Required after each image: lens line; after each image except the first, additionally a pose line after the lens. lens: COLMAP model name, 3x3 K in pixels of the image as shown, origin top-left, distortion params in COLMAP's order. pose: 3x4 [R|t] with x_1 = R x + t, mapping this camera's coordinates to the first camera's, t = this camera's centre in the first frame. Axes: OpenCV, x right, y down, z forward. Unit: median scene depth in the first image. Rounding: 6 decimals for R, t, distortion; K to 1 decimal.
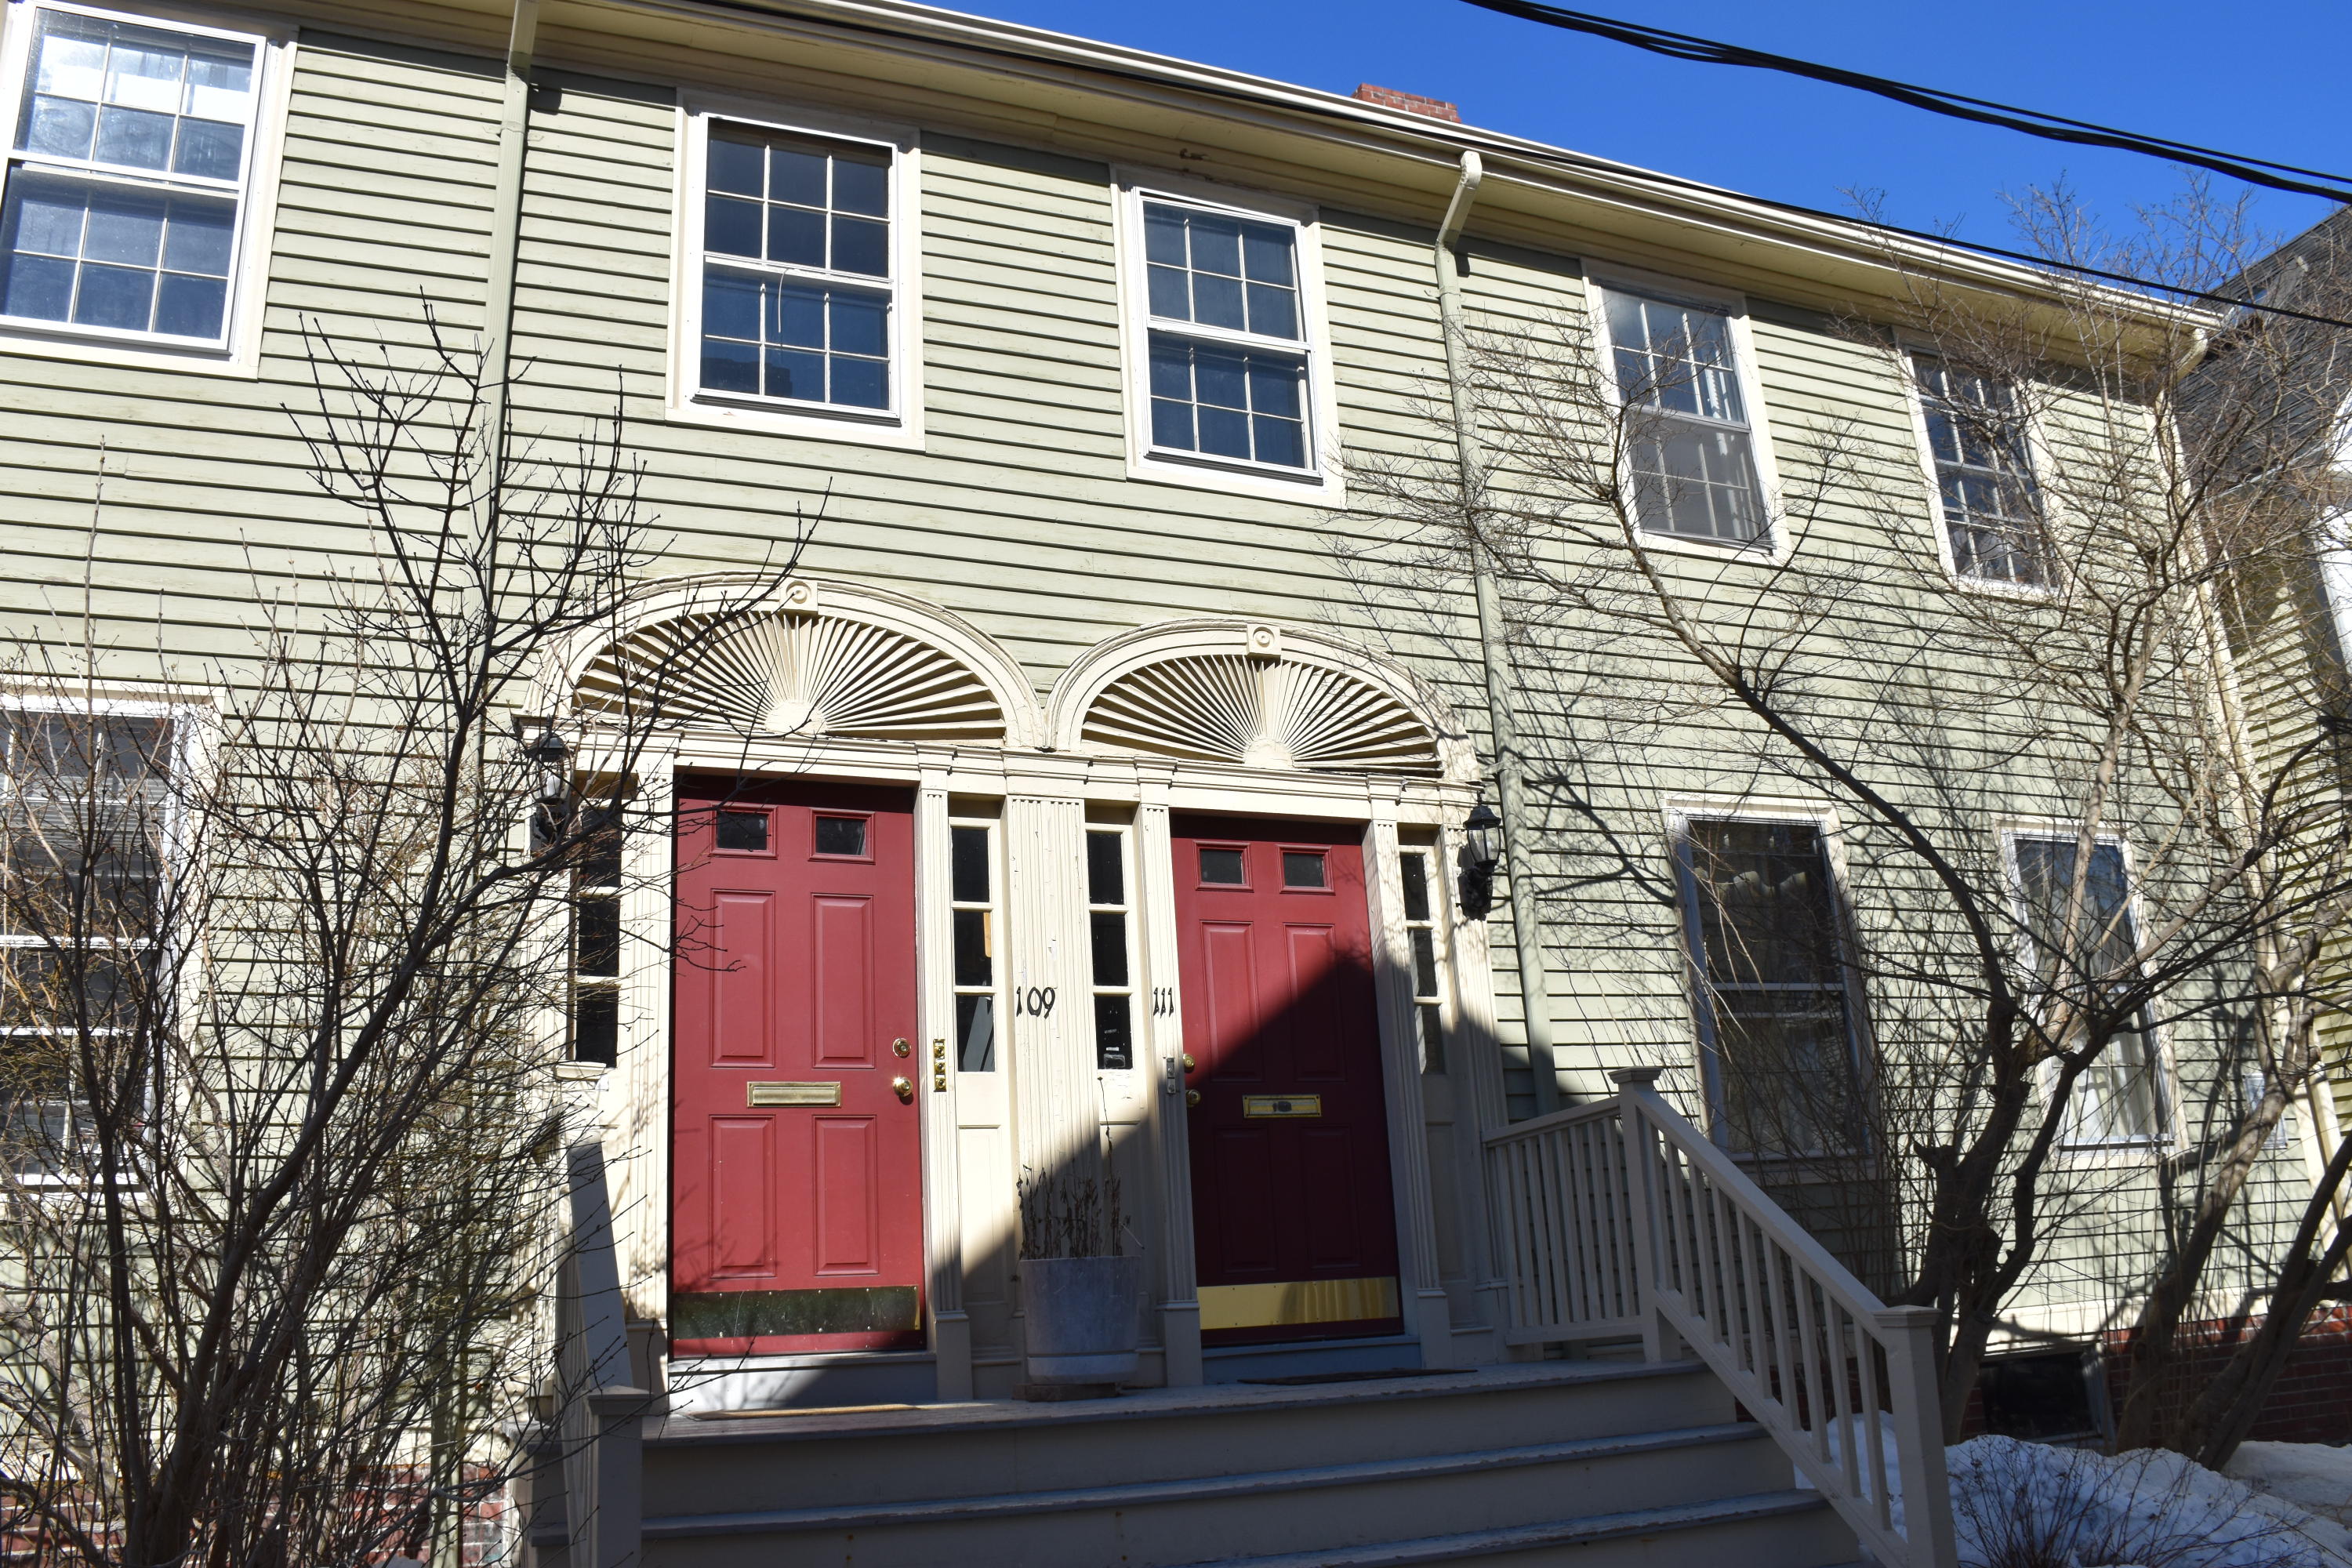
lens RADIAL K [[1821.2, 0, 1173.2], [0, 1821.2, 779.6], [0, 0, 1]] dist [-0.147437, 0.091326]
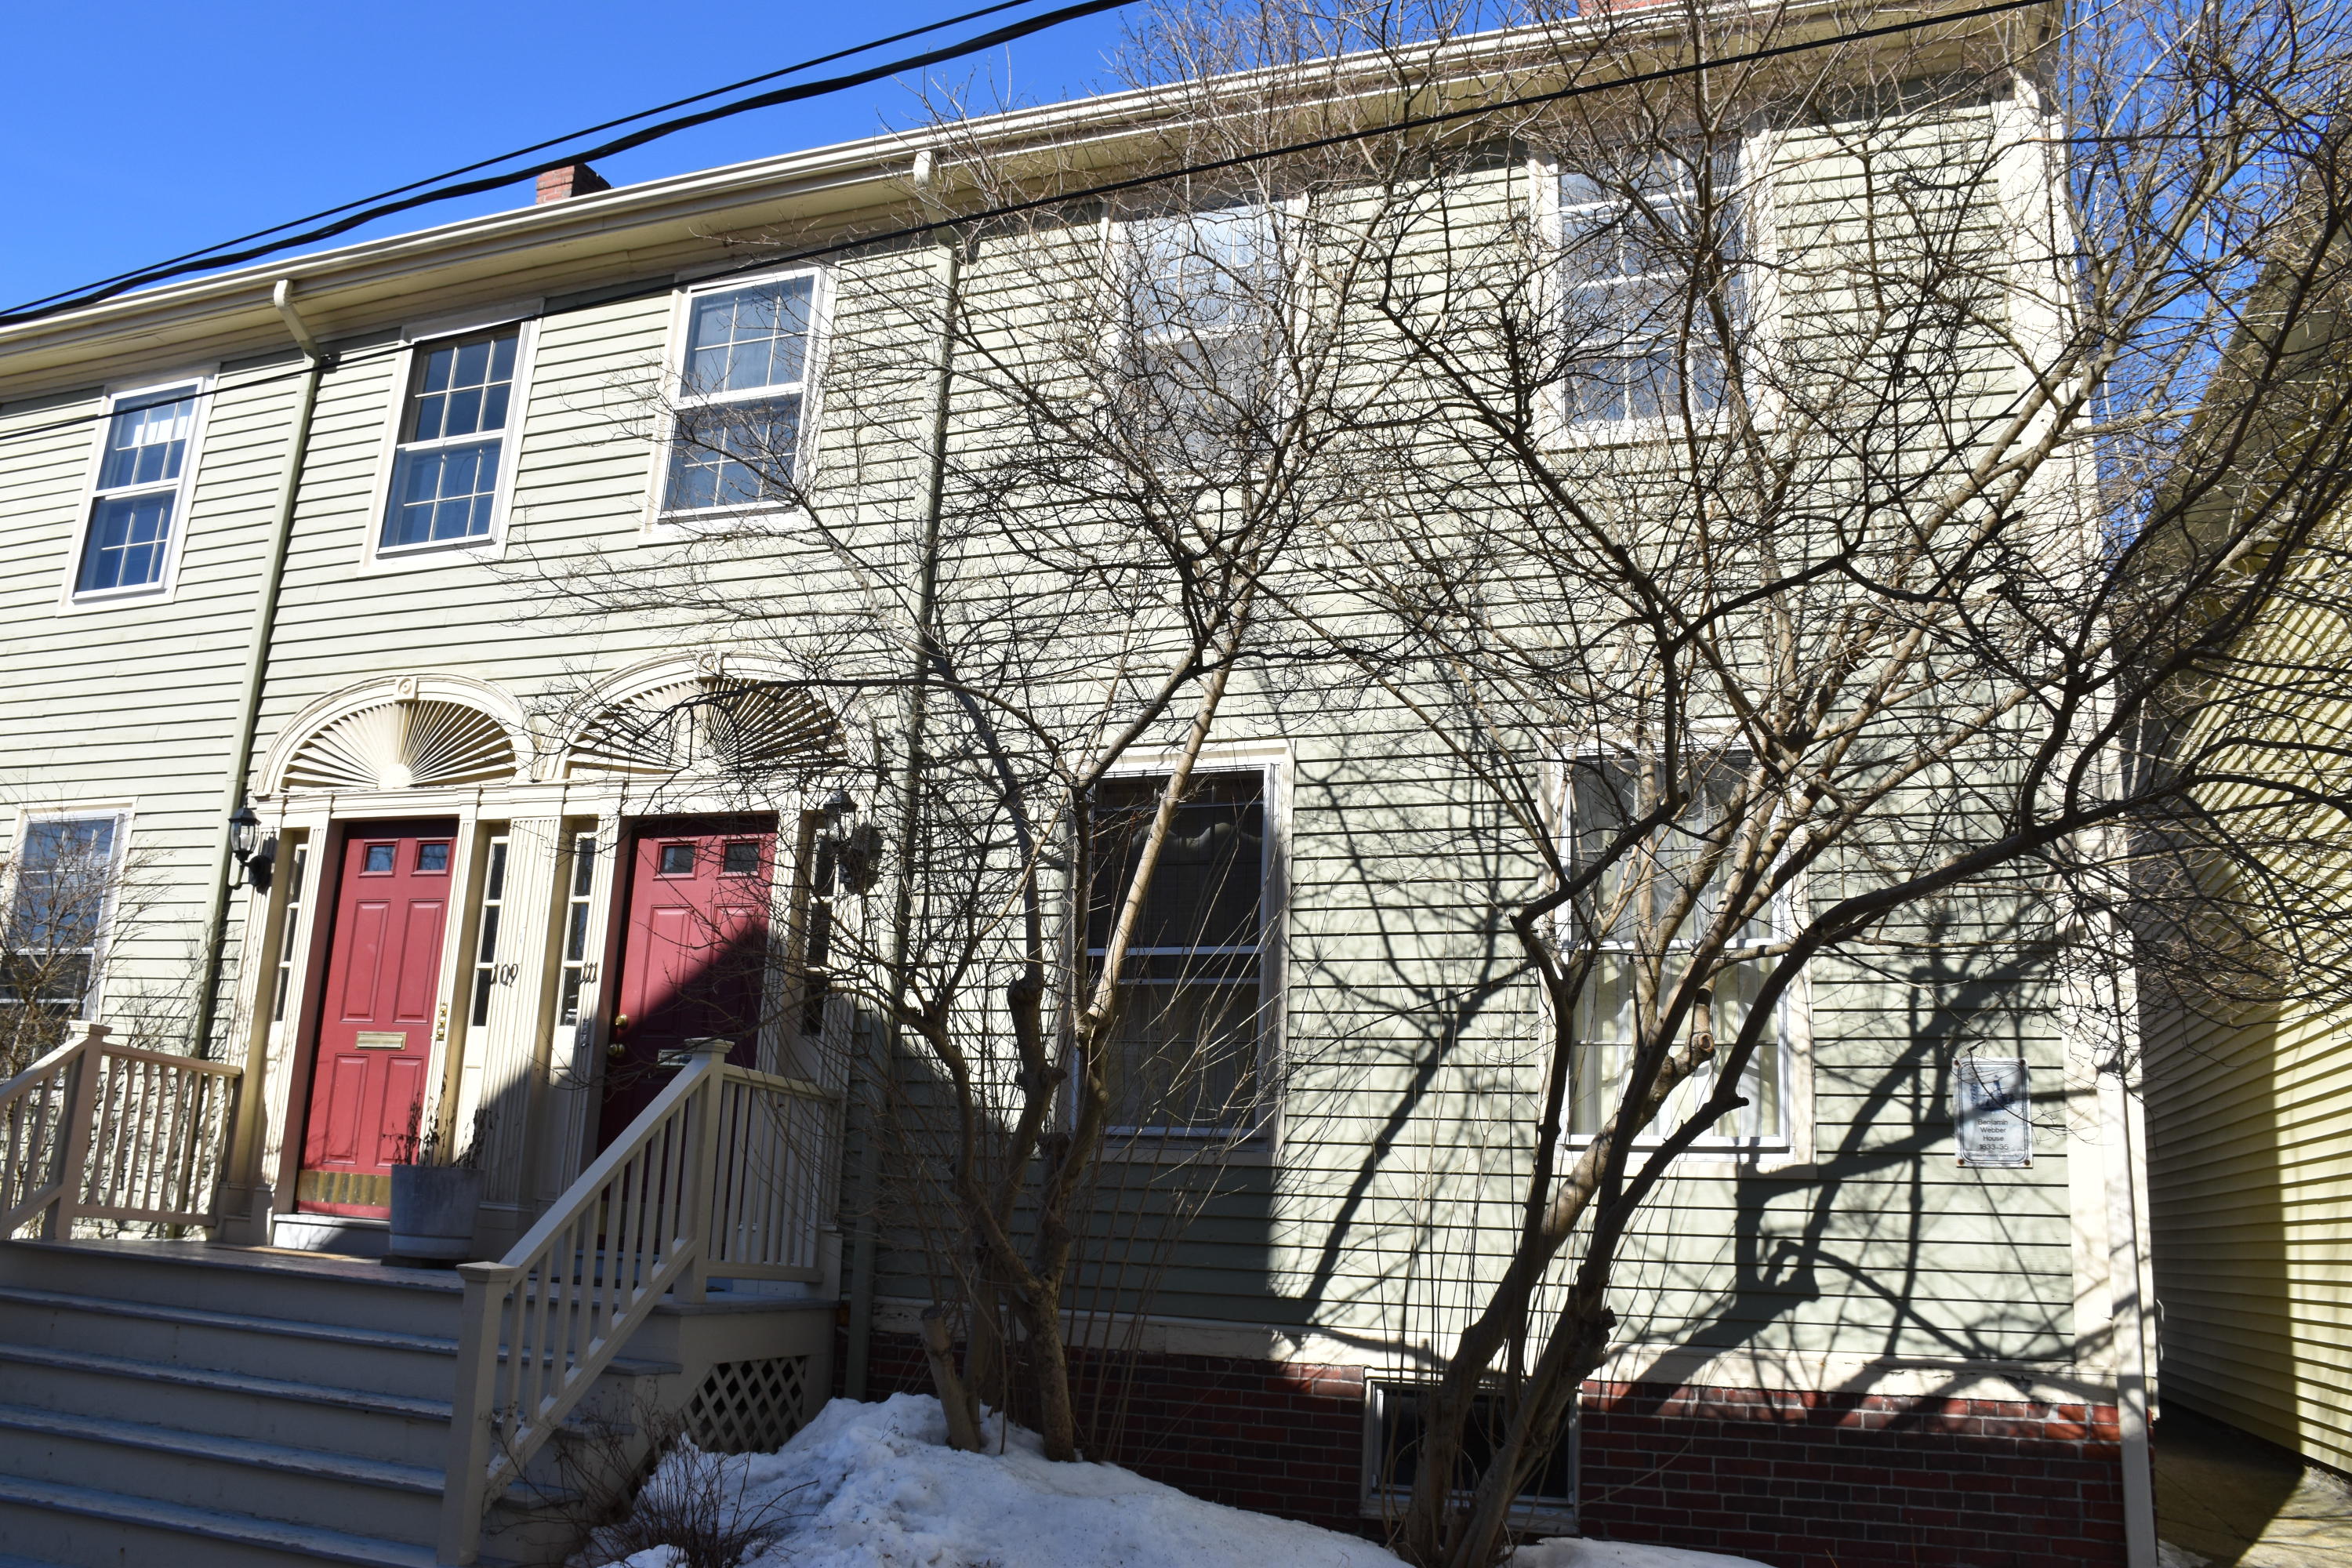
lens RADIAL K [[1821.2, 0, 1178.9], [0, 1821.2, 786.7], [0, 0, 1]] dist [-0.147437, 0.091326]
pose [[0.741515, -0.073182, -0.666933, 0.952992], [0.109734, 0.993877, 0.012948, 0.018611], [0.661901, -0.082786, 0.745005, 0.296807]]
